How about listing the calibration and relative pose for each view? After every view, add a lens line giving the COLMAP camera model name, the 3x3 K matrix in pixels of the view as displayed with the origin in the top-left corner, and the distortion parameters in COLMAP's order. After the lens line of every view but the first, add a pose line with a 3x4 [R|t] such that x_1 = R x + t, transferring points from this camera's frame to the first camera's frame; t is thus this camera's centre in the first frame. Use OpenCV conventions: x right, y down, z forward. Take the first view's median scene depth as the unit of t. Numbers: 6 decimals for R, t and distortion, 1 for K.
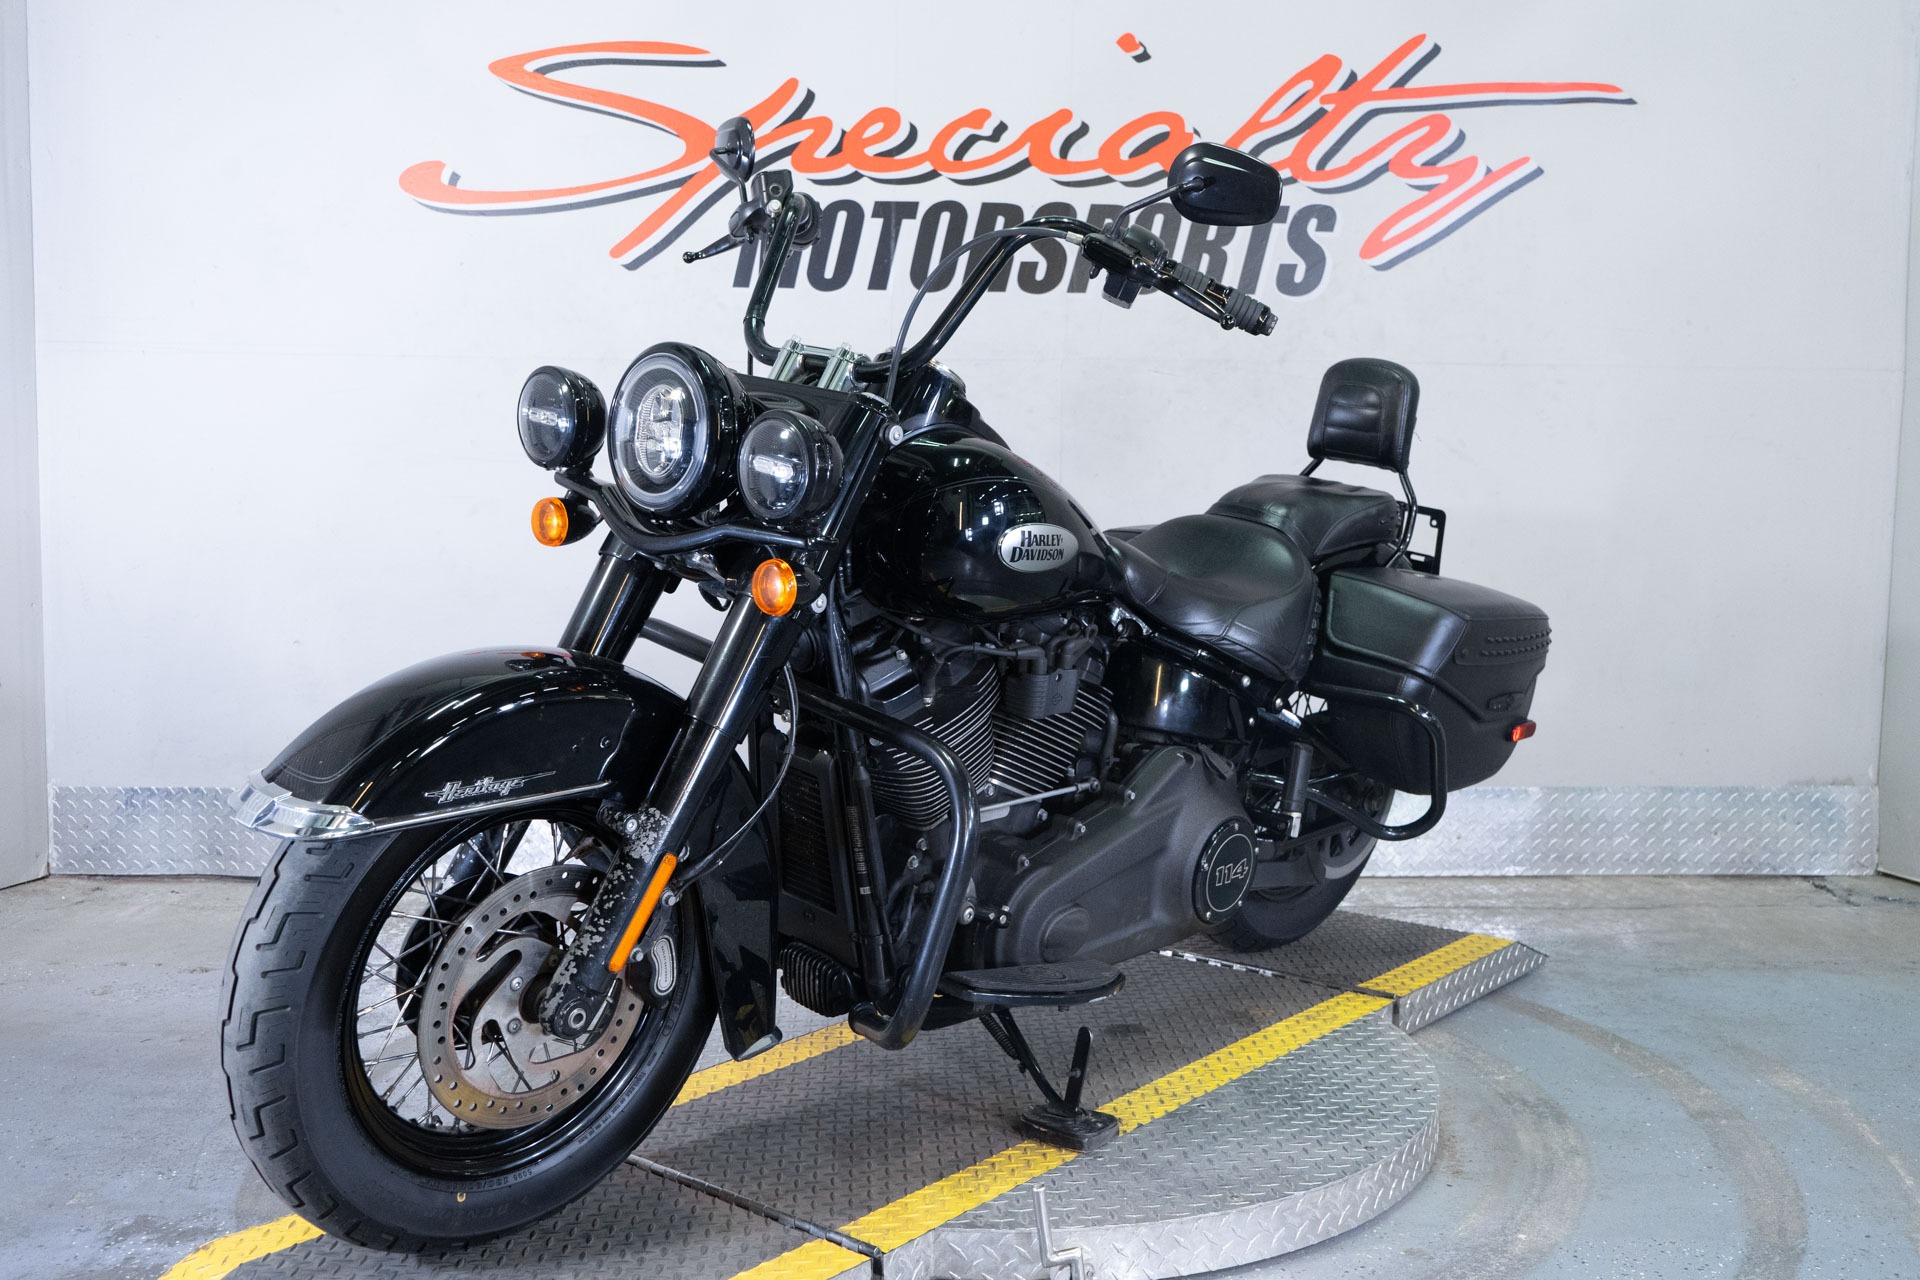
lens RADIAL K [[1851.0, 0, 960.0], [0, 1851.0, 640.0], [0, 0, 1]] dist [0.001205, 0.020143]
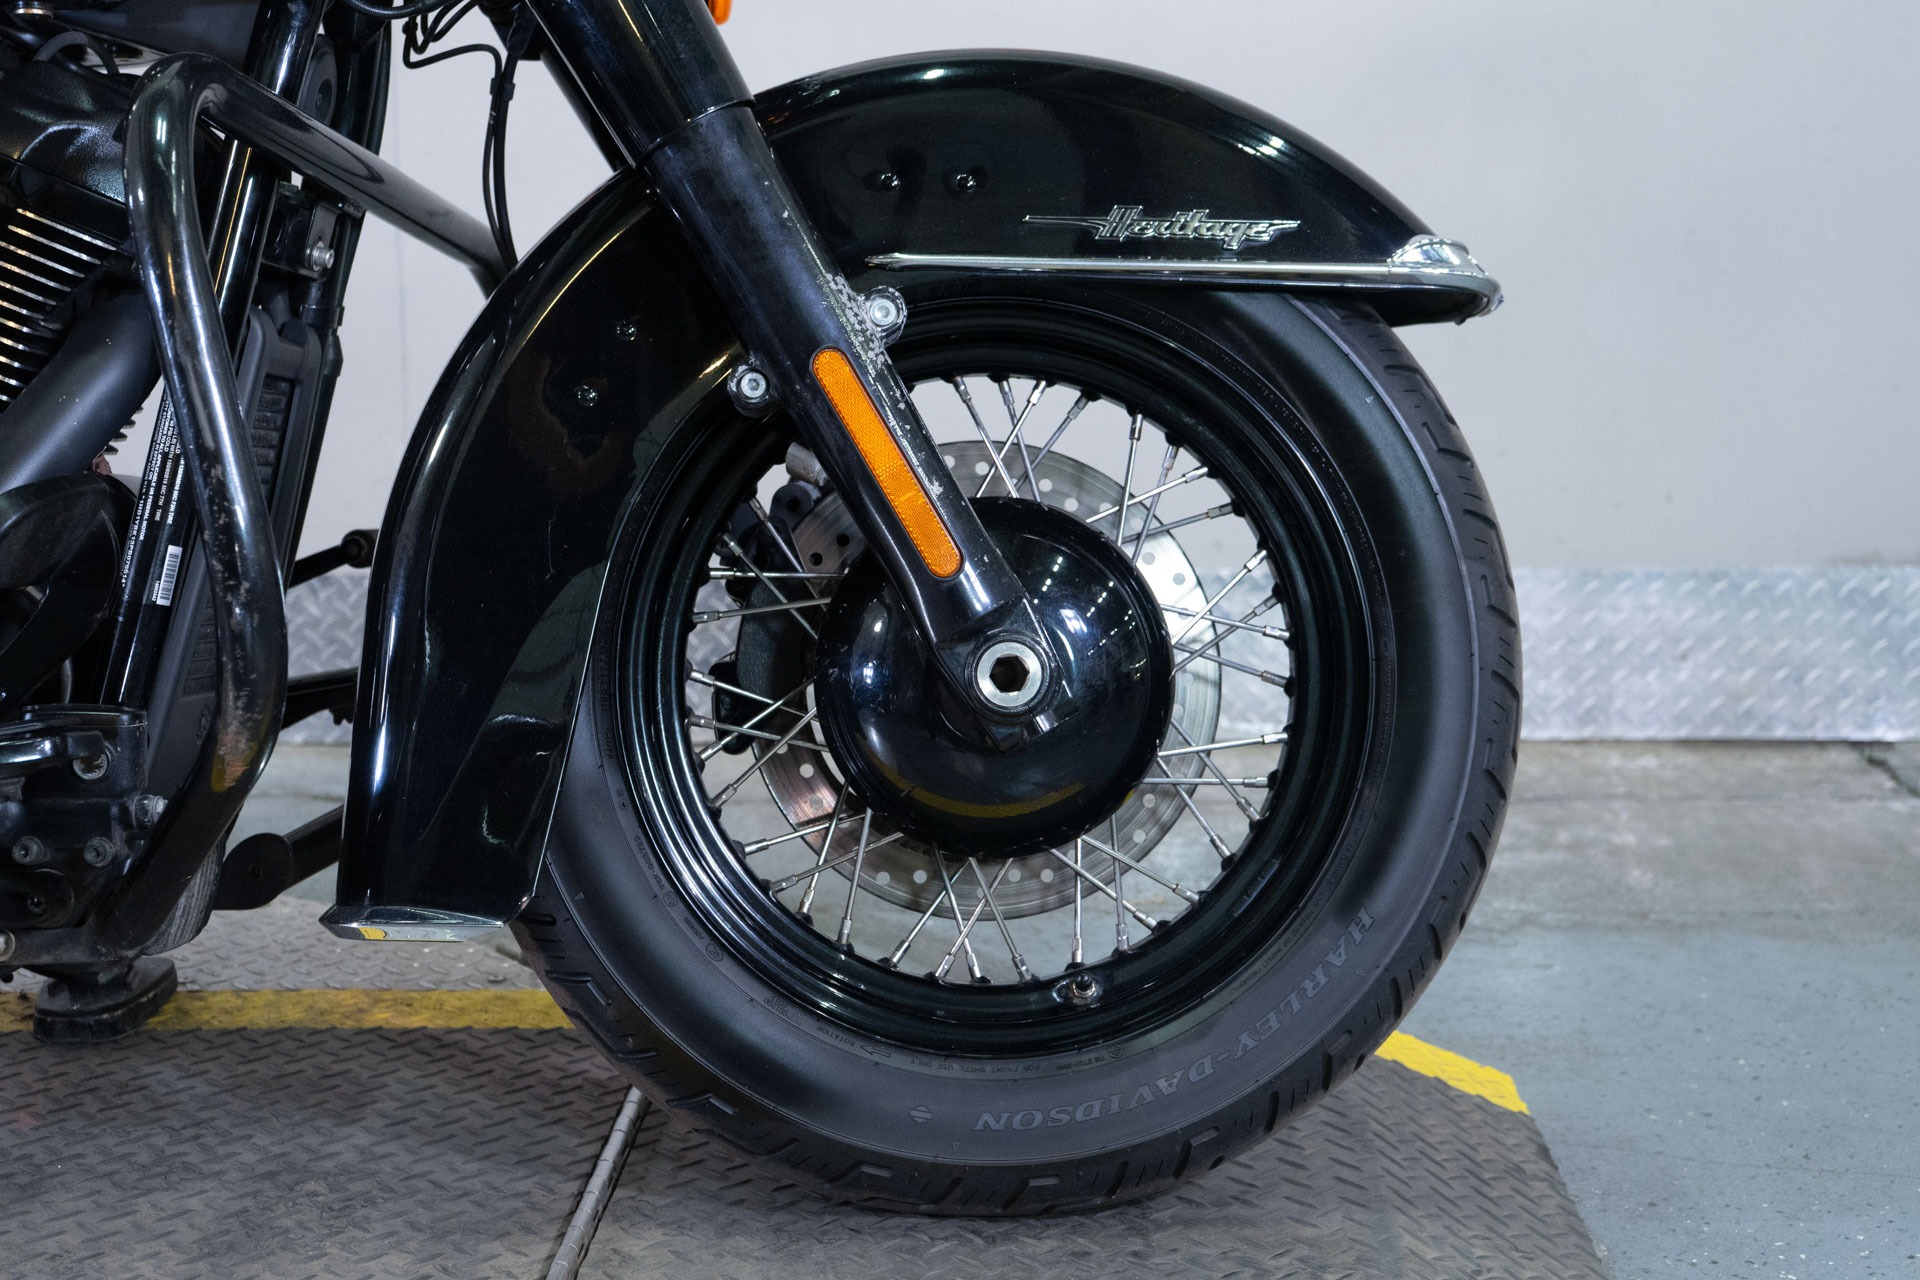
lens RADIAL K [[2697.6, 0, 960.2], [0, 2697.6, 636.1], [0, 0, 1]] dist [0.092900, -0.018840]
pose [[0.999865, -0.004204, -0.015903, 0.225998], [0.005463, 0.996782, 0.079978, 0.037664], [0.015516, -0.080054, 0.996670, 0.252503]]
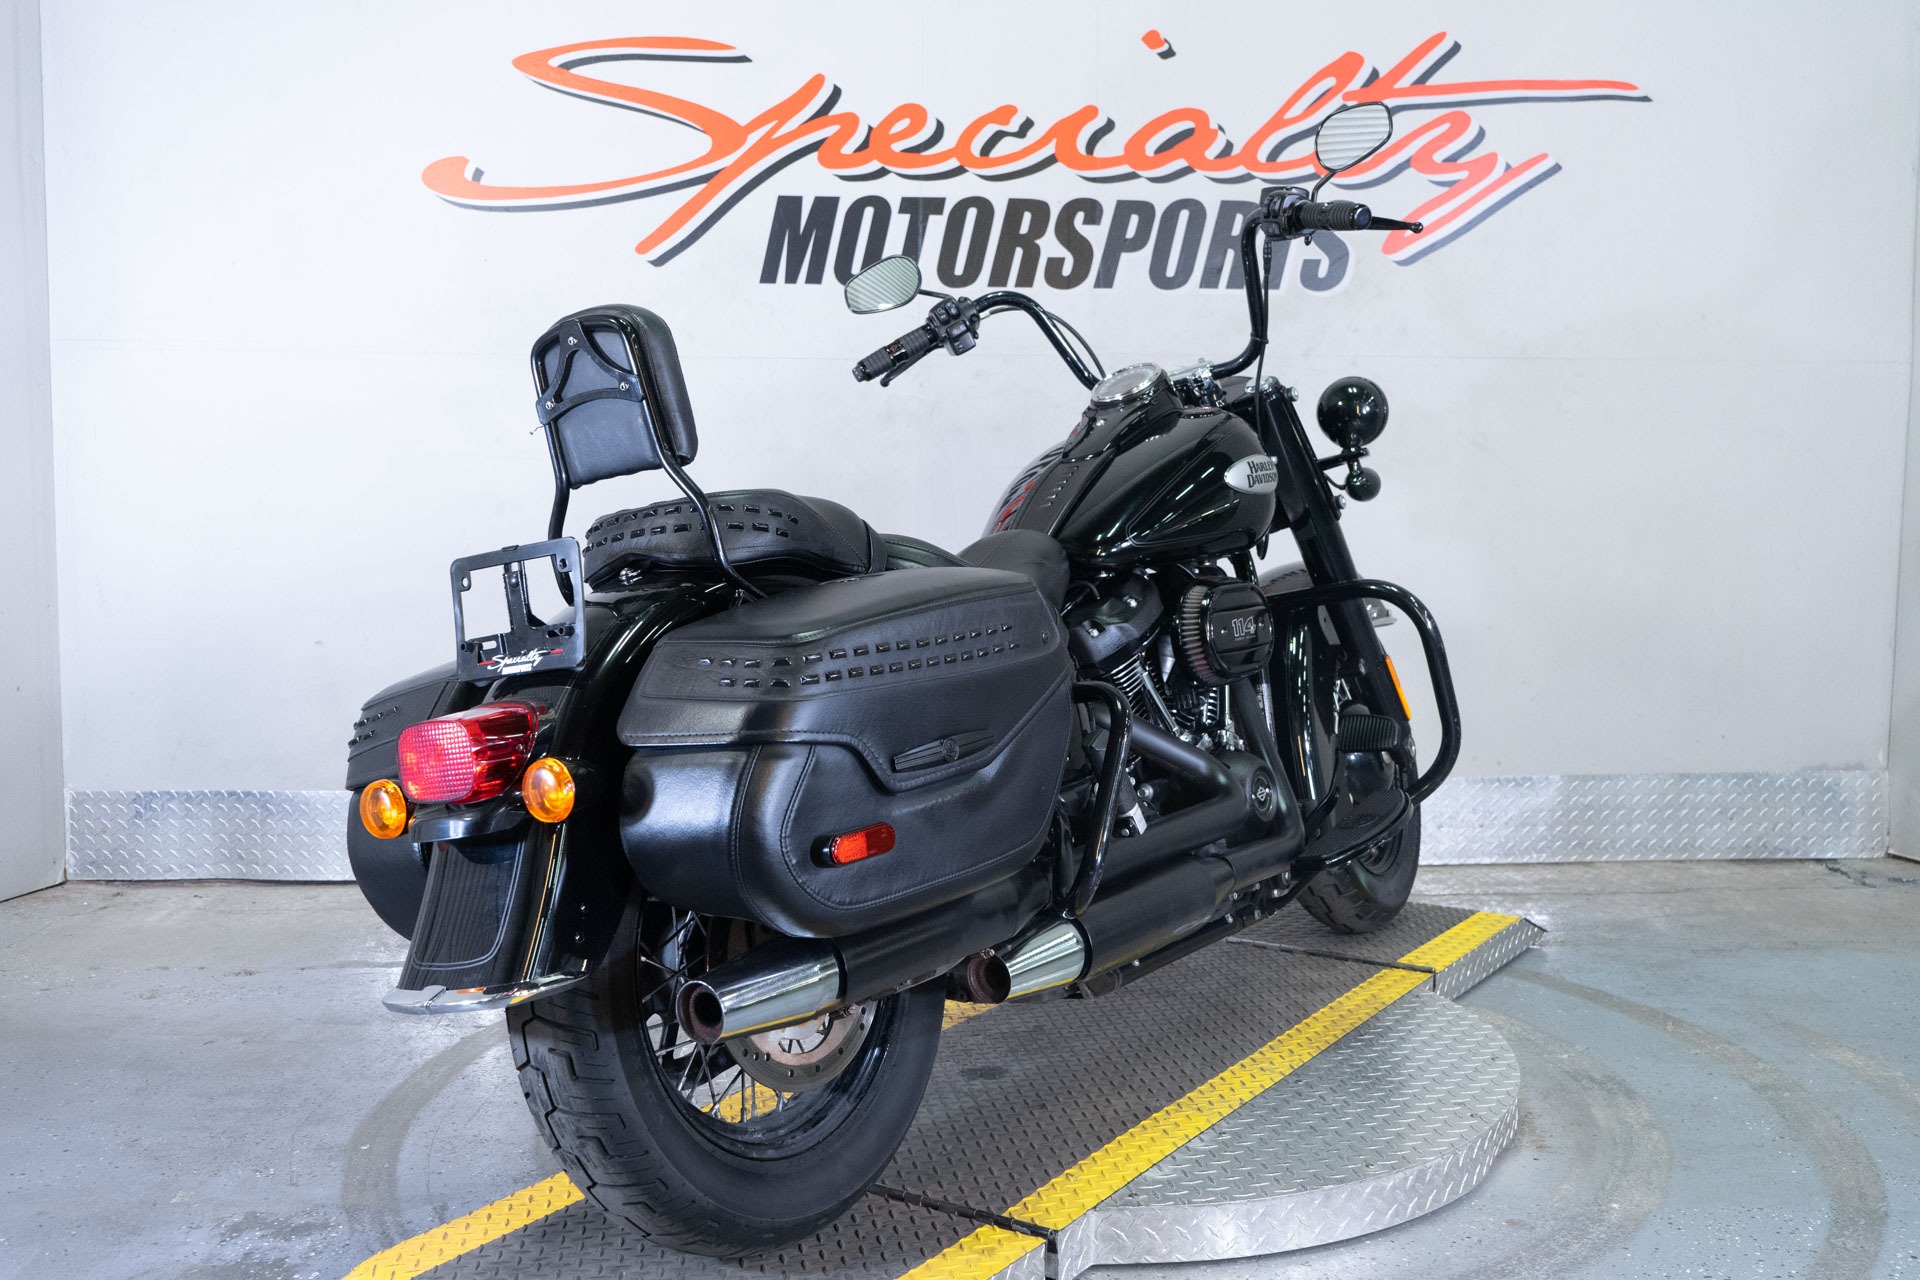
lens RADIAL K [[1883.1, 0, 960.0], [0, 1883.1, 640.0], [0, 0, 1]] dist [0.000437, 0.015473]
pose [[0.999330, -0.008566, 0.035580, -0.052924], [0.008533, 0.999963, 0.001075, 0.001649], [-0.035588, -0.000771, 0.999366, -0.019105]]
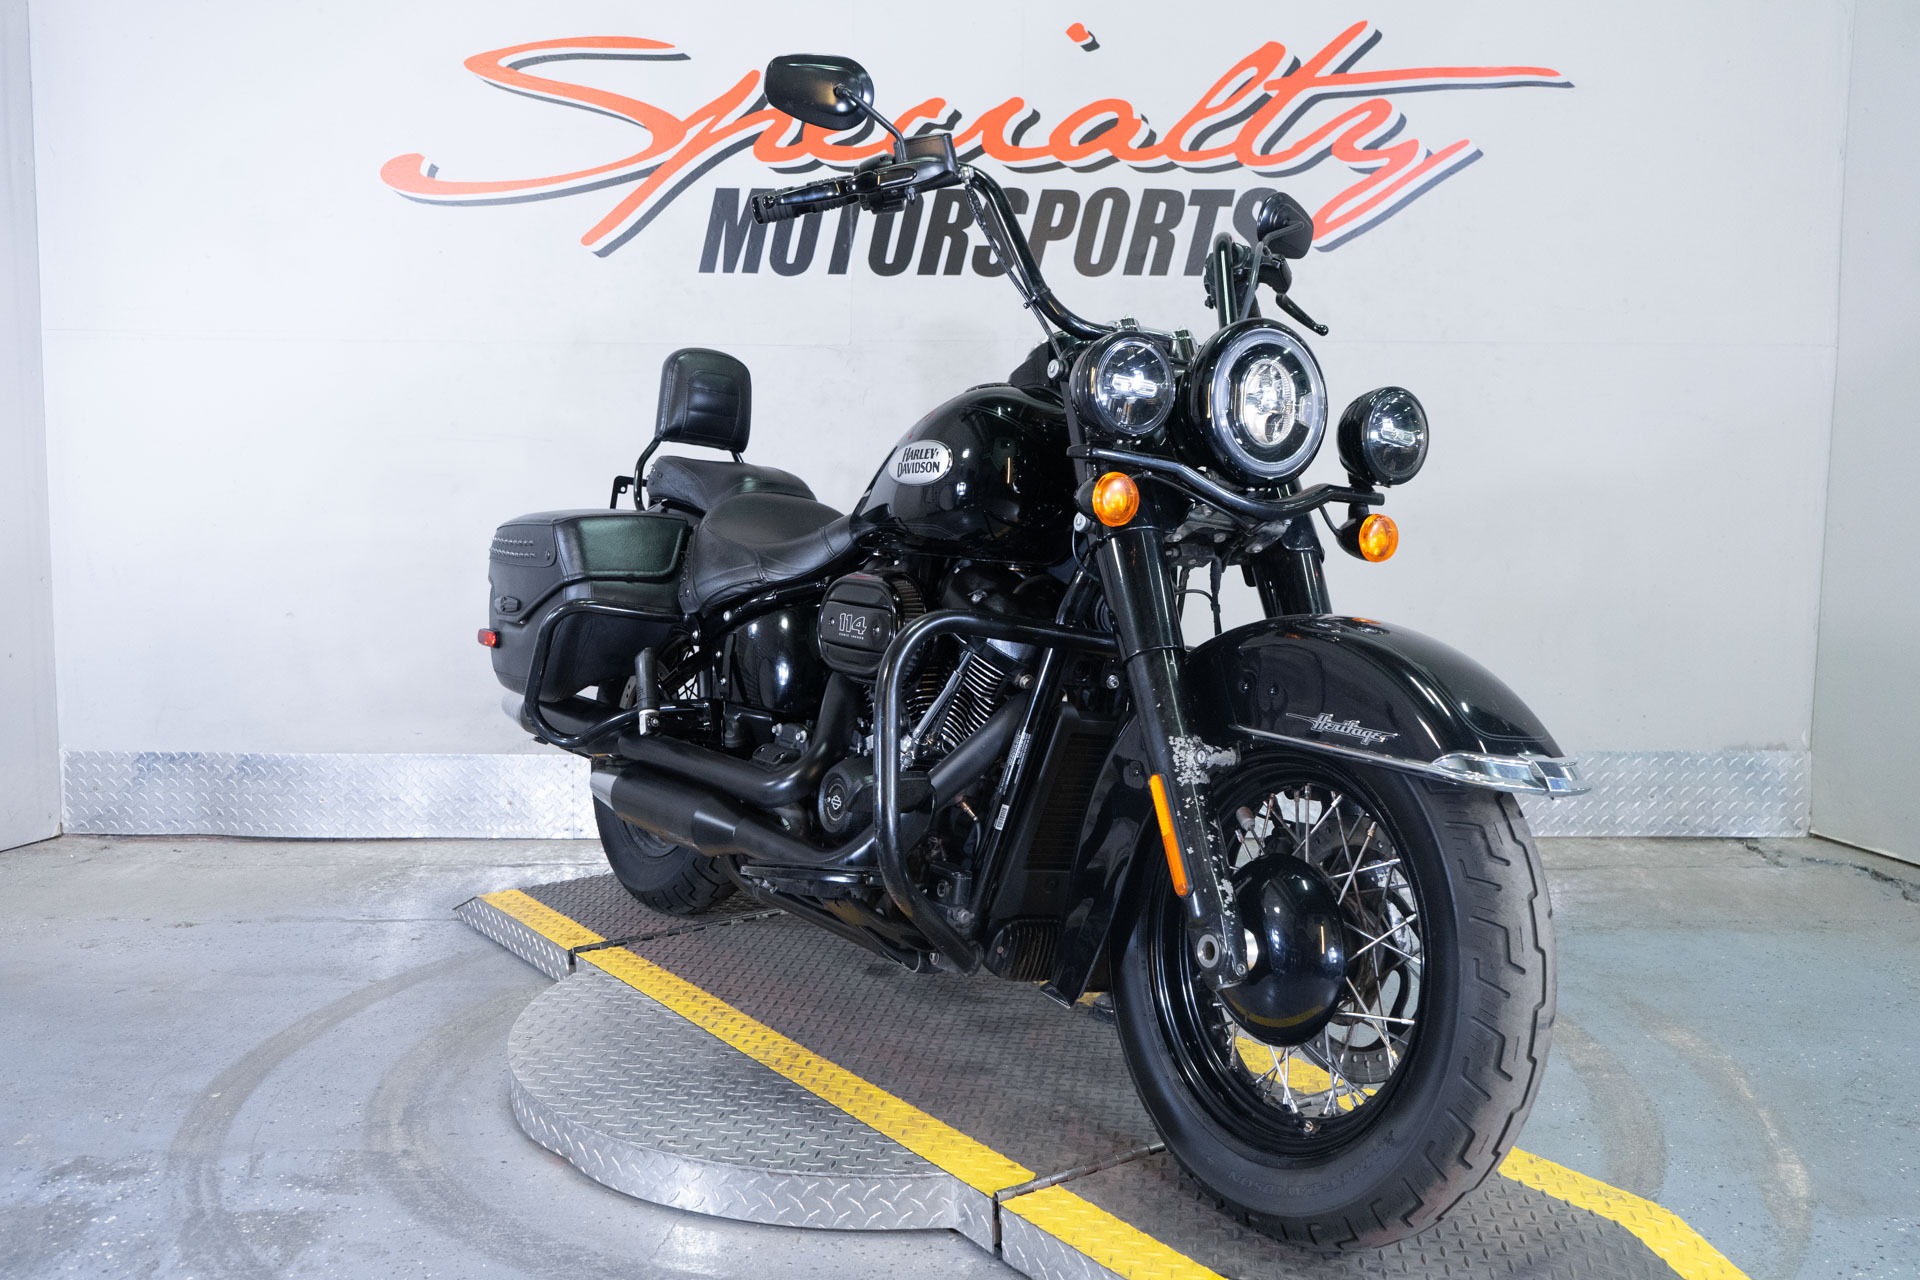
lens RADIAL K [[1772.4, 0, 960.0], [0, 1772.4, 640.0], [0, 0, 1]] dist [0.000065, 0.004891]
pose [[0.999606, -0.001737, -0.028015, 0.052043], [0.002199, 0.999862, 0.016489, -0.000002], [0.027983, -0.016544, 0.999471, 0.003897]]
